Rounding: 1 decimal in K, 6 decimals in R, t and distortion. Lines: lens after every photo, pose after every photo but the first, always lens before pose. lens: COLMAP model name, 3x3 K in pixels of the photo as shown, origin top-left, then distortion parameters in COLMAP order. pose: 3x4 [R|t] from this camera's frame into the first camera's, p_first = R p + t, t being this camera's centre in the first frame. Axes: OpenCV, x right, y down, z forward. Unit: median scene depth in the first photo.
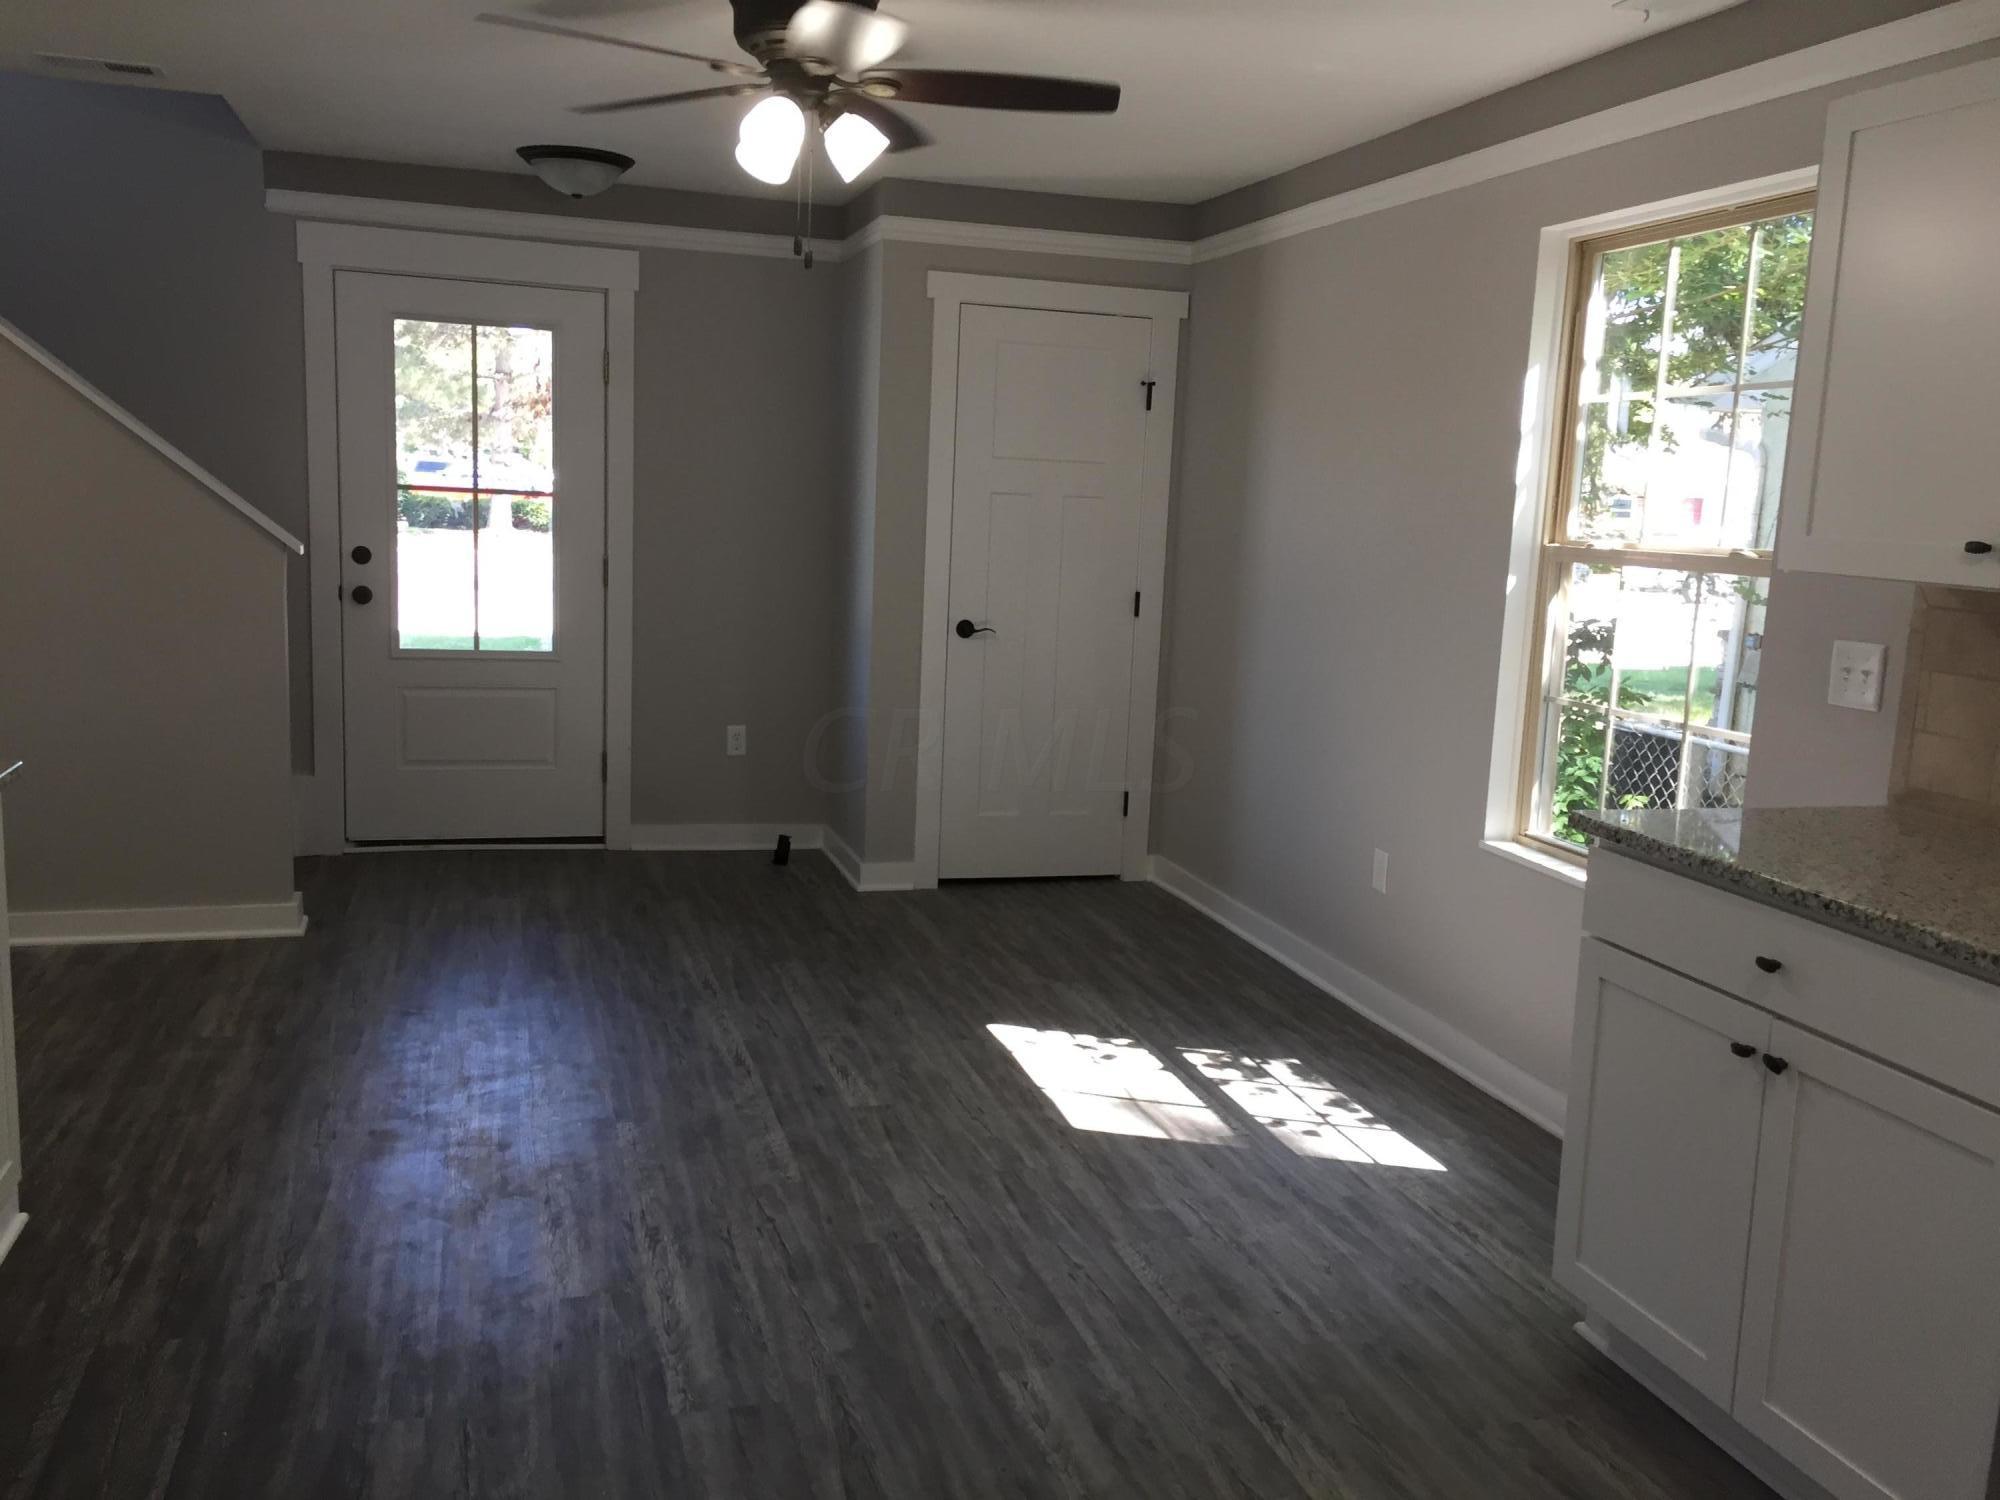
lens RADIAL K [[1689.6, 0, 1000.0], [0, 1689.6, 750.0], [0, 0, 1]] dist [0.102819, -0.132317]
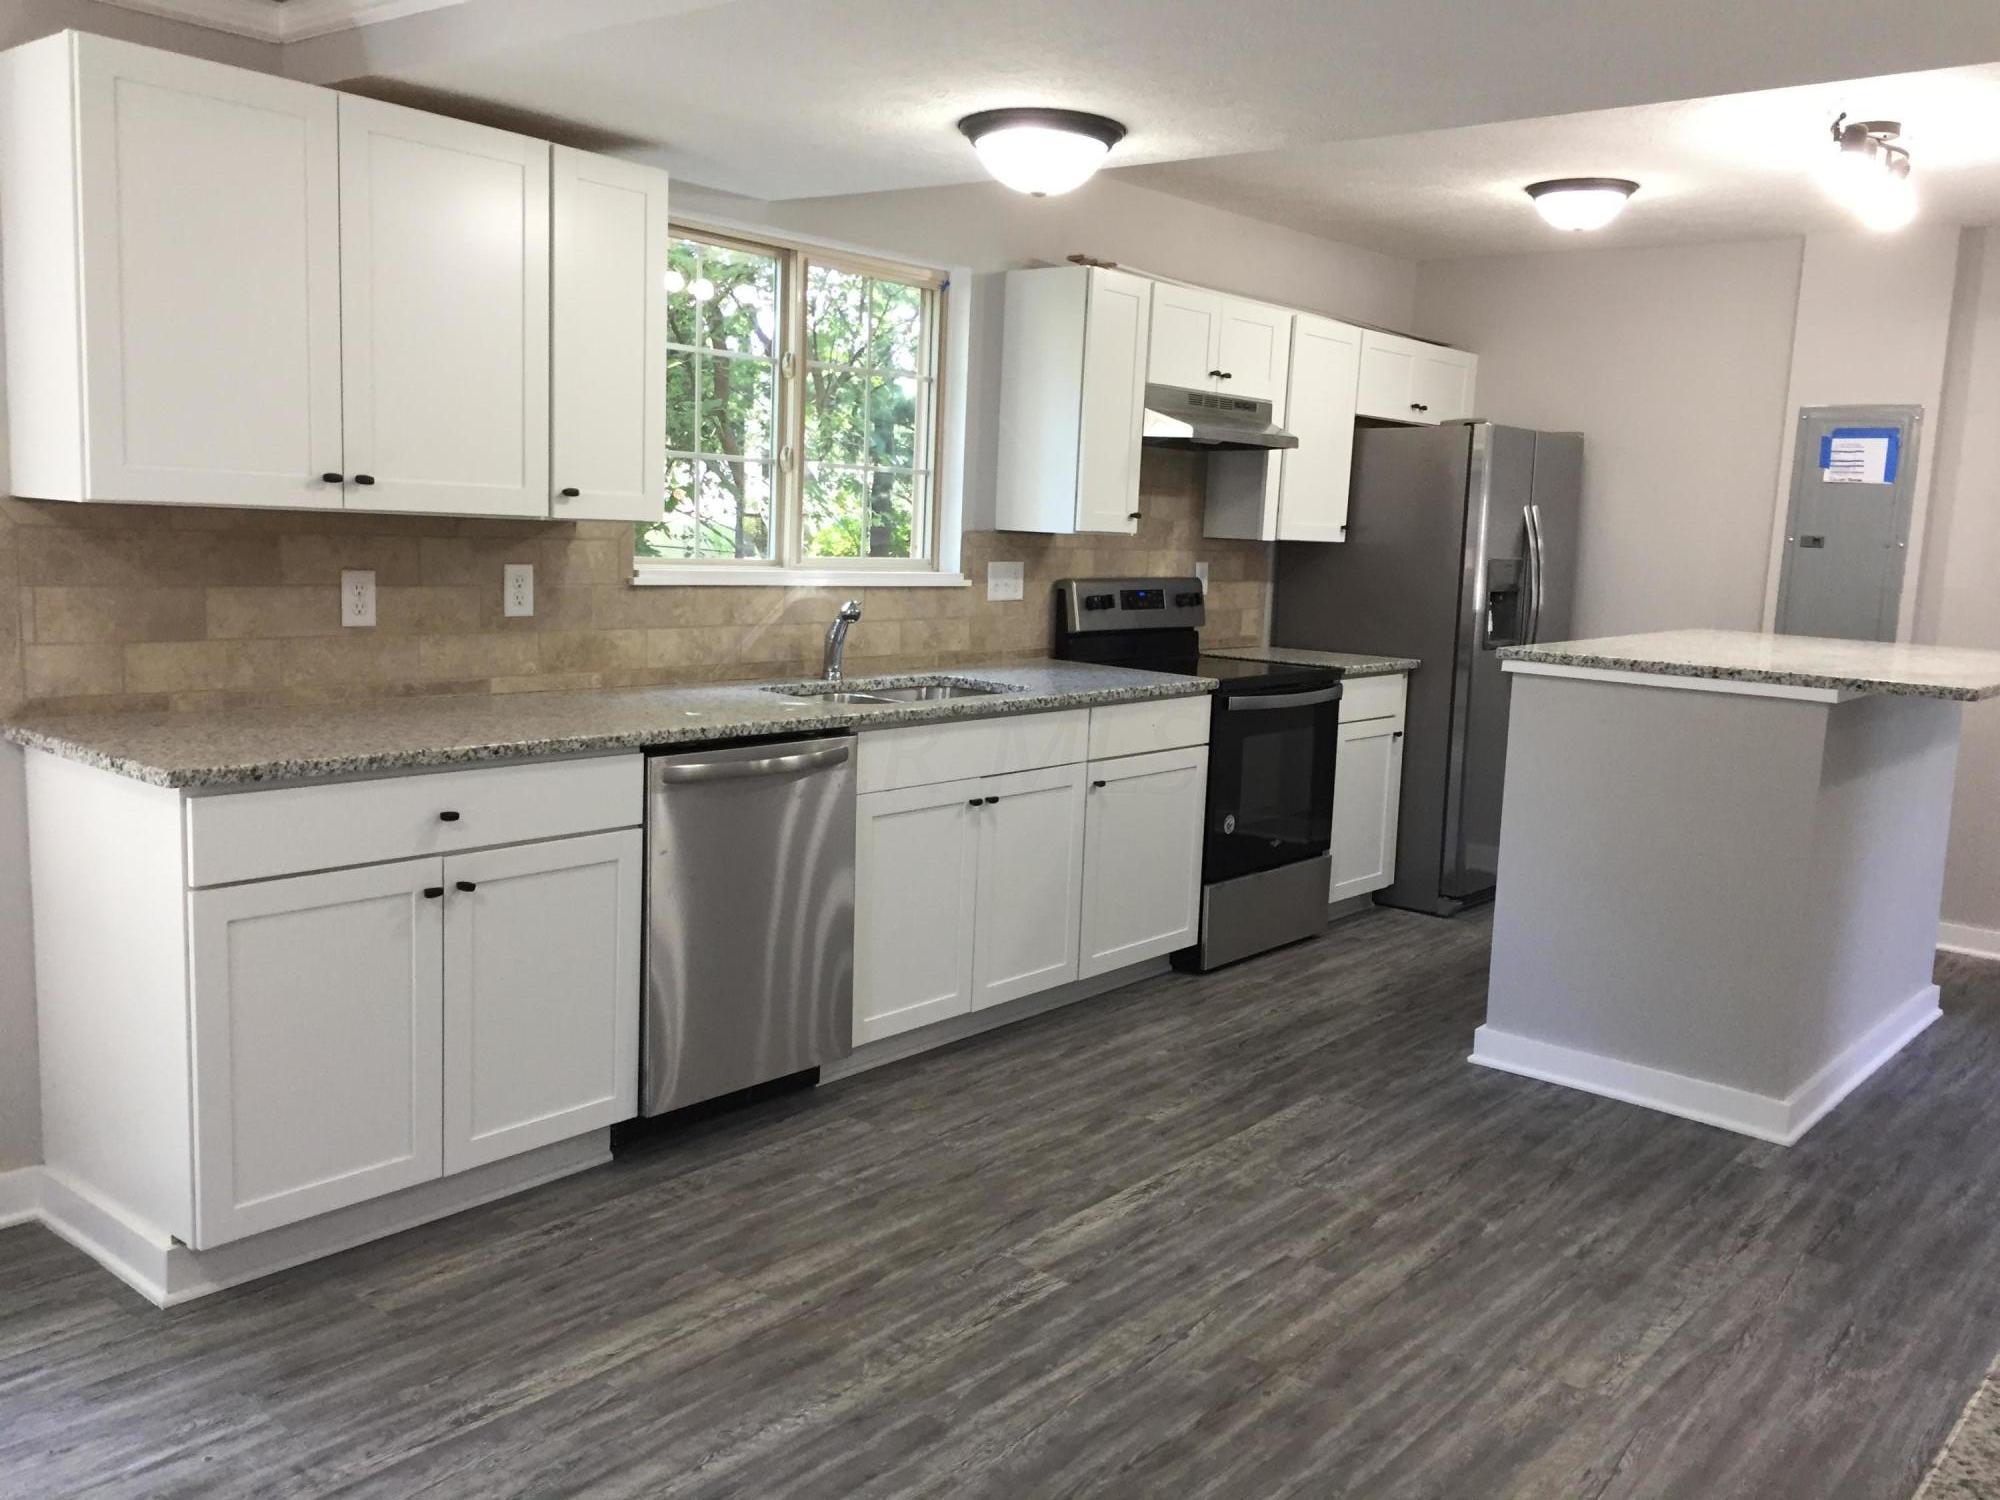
lens RADIAL K [[1689.6, 0, 1000.0], [0, 1689.6, 750.0], [0, 0, 1]] dist [0.102819, -0.132317]
pose [[-0.547392, -0.184053, 0.816387, -0.618056], [0.062388, 0.963827, 0.259124, -0.173514], [-0.834548, 0.192775, -0.516108, 1.001860]]
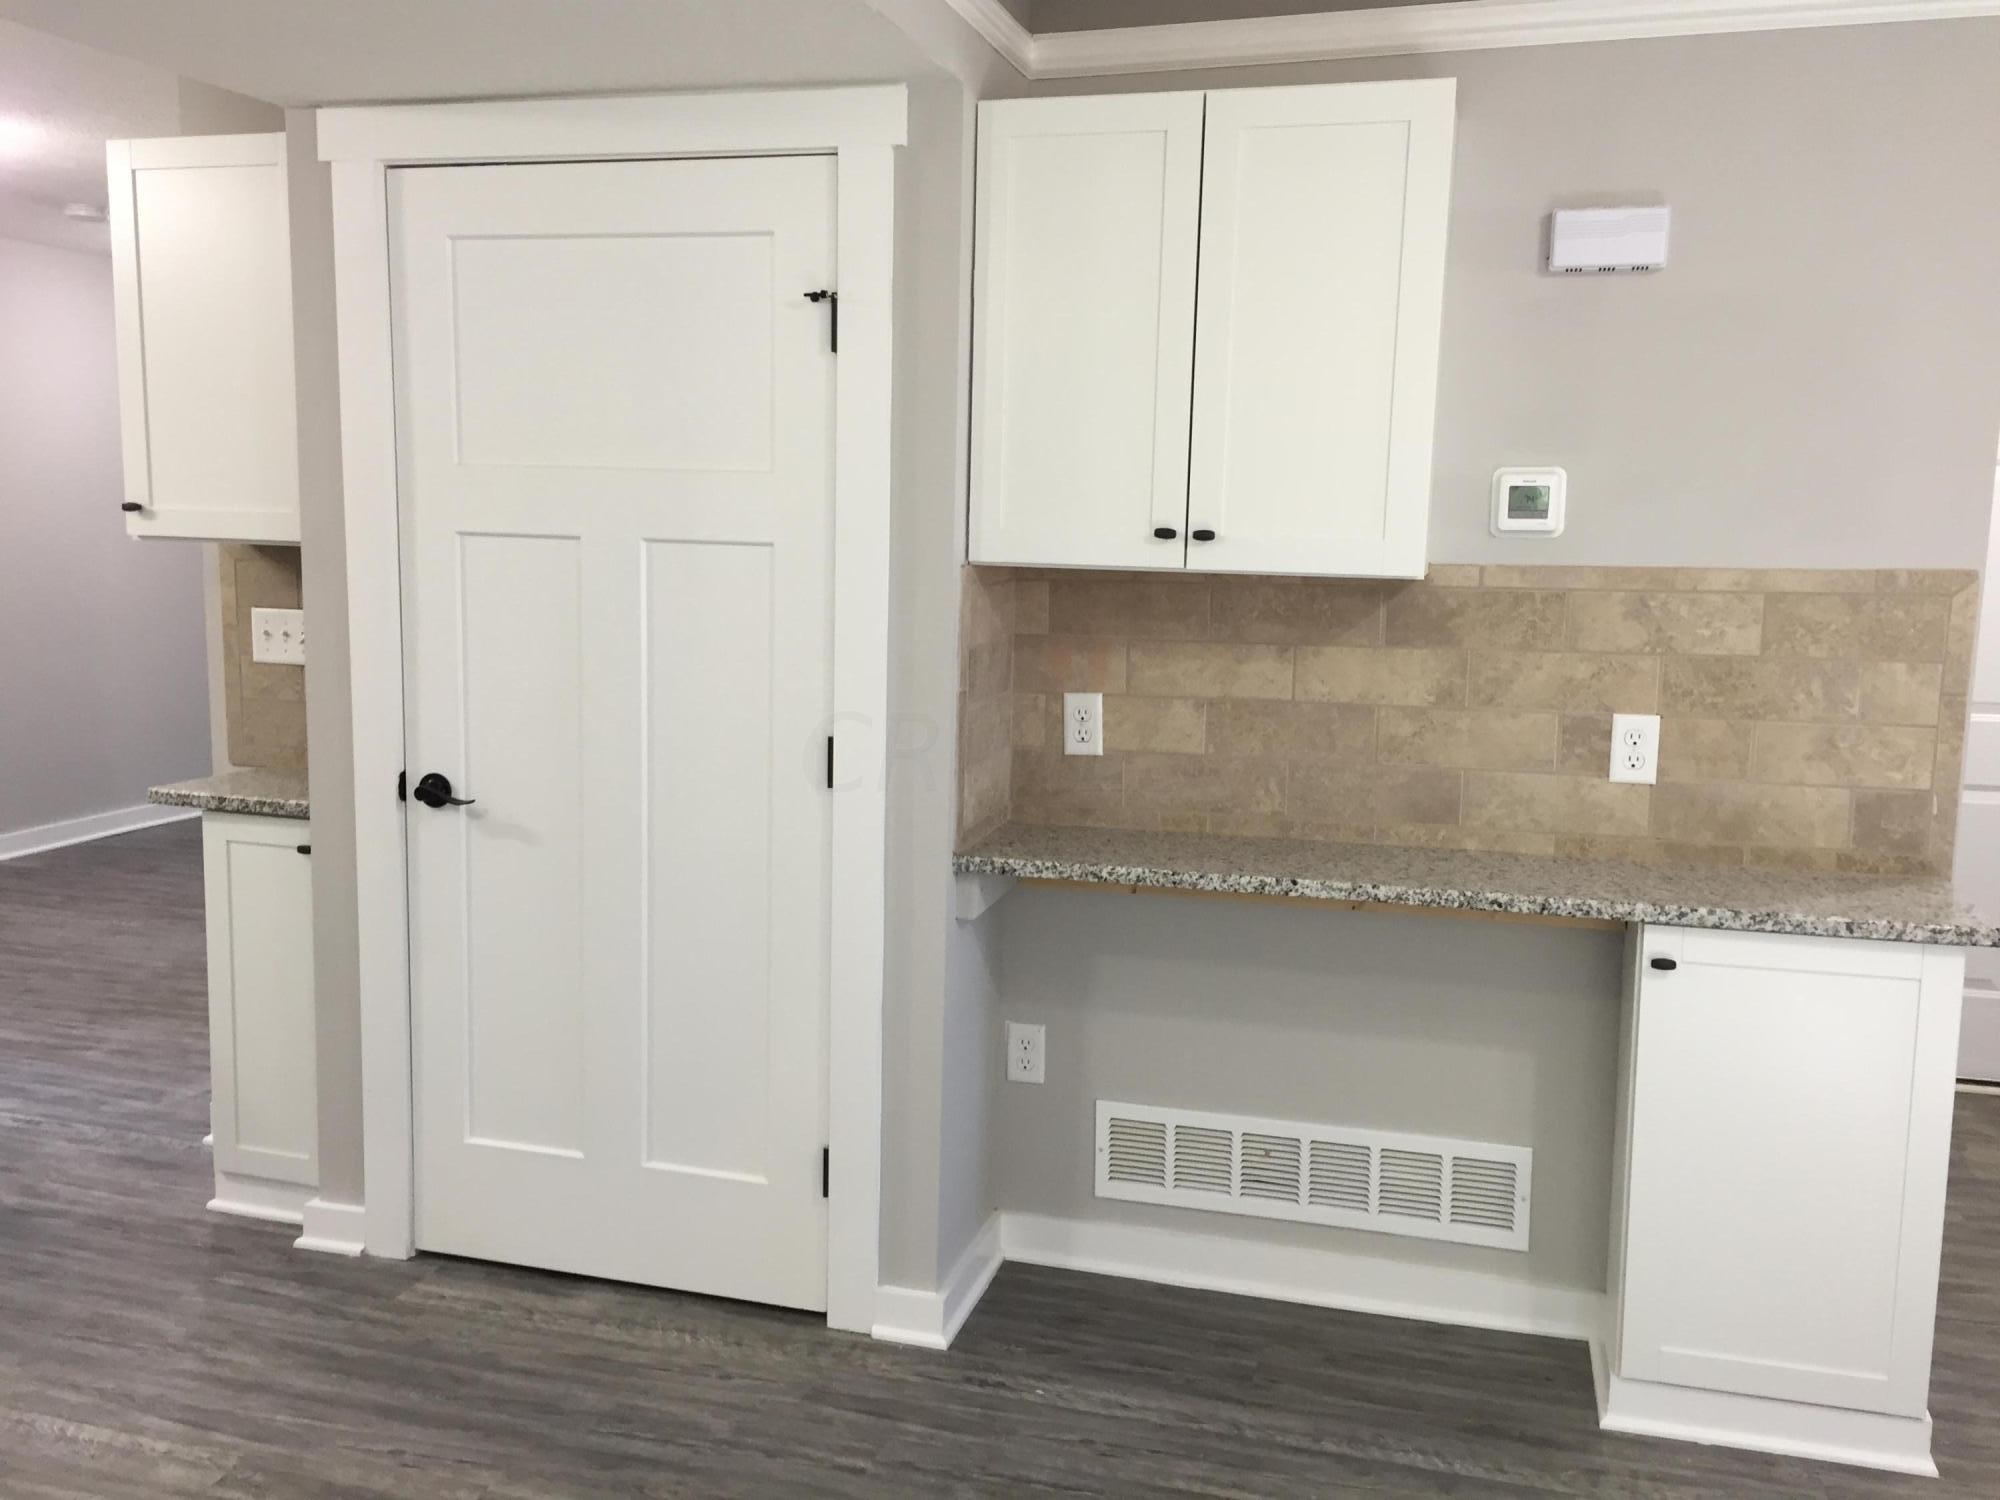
lens RADIAL K [[1689.6, 0, 1000.0], [0, 1689.6, 750.0], [0, 0, 1]] dist [0.102819, -0.132317]
pose [[-0.533701, 0.051704, -0.844091, 0.354626], [-0.172810, 0.970400, 0.168705, -0.122098], [0.827828, 0.235905, -0.508969, 0.971052]]
